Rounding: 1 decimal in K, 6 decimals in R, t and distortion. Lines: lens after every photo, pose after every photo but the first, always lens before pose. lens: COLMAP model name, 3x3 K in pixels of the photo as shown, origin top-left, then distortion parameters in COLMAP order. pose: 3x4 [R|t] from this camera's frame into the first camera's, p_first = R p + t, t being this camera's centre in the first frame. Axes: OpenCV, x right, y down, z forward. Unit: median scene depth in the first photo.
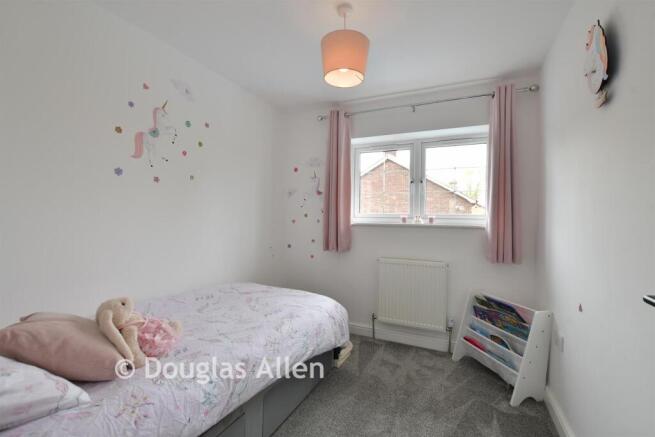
lens RADIAL K [[292.6, 0, 328.9], [0, 292.6, 218.5], [0, 0, 1]] dist [-0.015246, -0.000231]
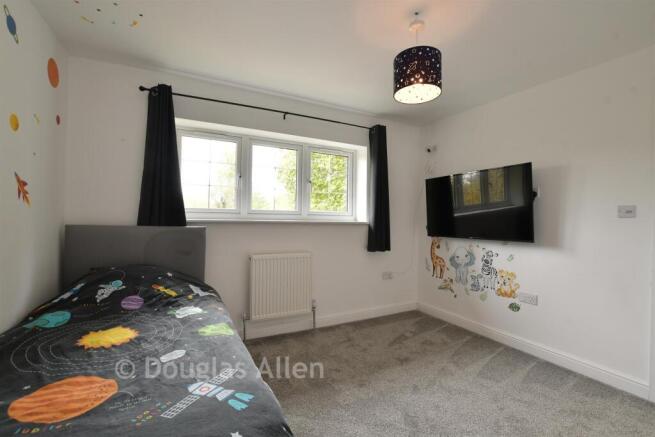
lens RADIAL K [[292.6, 0, 332.4], [0, 292.6, 217.1], [0, 0, 1]] dist [-0.015246, -0.000231]
pose [[0.630057, -0.005371, 0.776531, -0.489007], [-0.010404, 0.999828, 0.015357, -0.010908], [-0.776479, -0.017755, 0.629892, 0.223423]]
